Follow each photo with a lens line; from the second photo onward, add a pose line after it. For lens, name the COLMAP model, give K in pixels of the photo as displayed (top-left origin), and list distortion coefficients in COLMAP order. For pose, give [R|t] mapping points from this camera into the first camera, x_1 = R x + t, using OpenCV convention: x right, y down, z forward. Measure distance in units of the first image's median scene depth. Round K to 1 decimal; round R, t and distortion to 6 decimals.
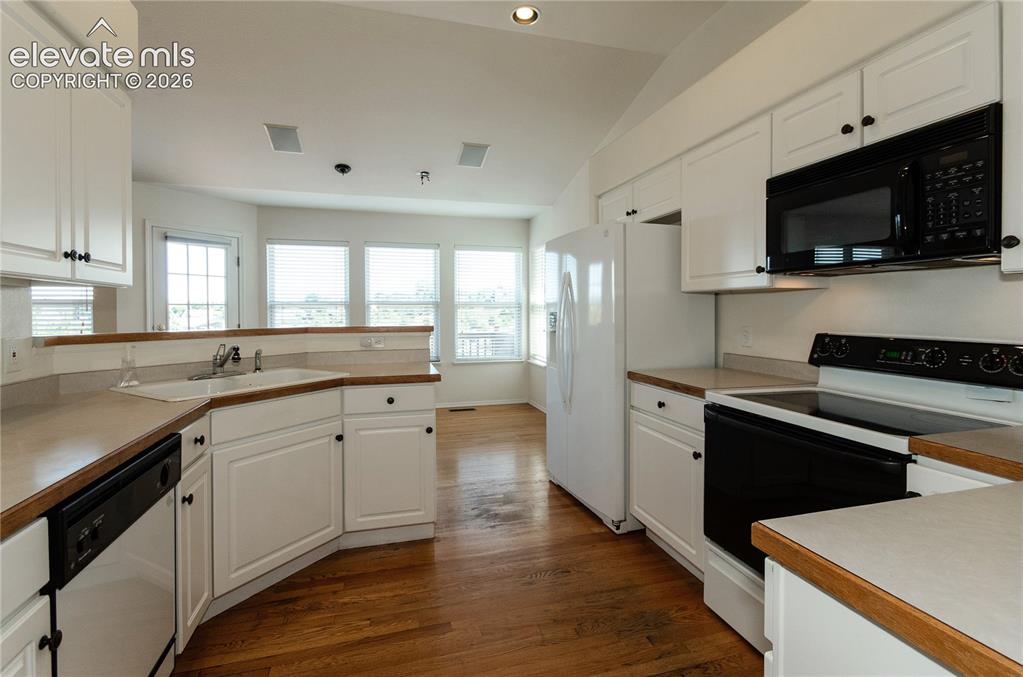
lens RADIAL K [[472.5, 0, 502.3], [0, 472.5, 309.2], [0, 0, 1]] dist [0.001432, 0.000881]
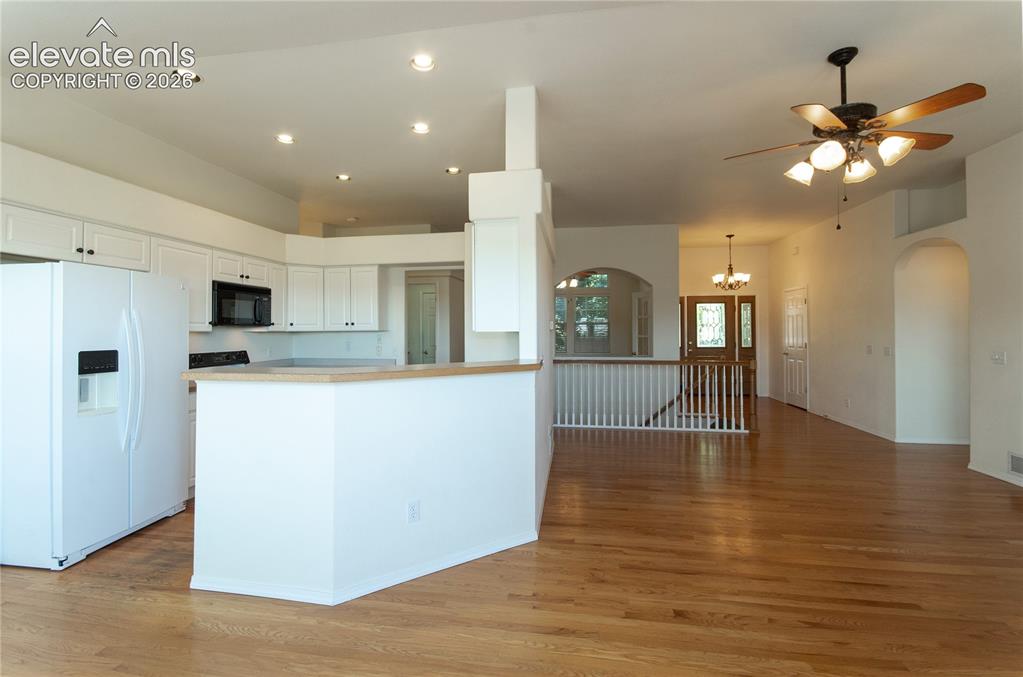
lens RADIAL K [[472.5, 0, 489.8], [0, 472.5, 331.6], [0, 0, 1]] dist [0.001432, 0.000881]
pose [[-0.897102, 0.012362, 0.441651, -1.387256], [0.012805, 0.999916, -0.001978, -0.025808], [-0.441638, 0.003881, -0.897185, 2.205691]]
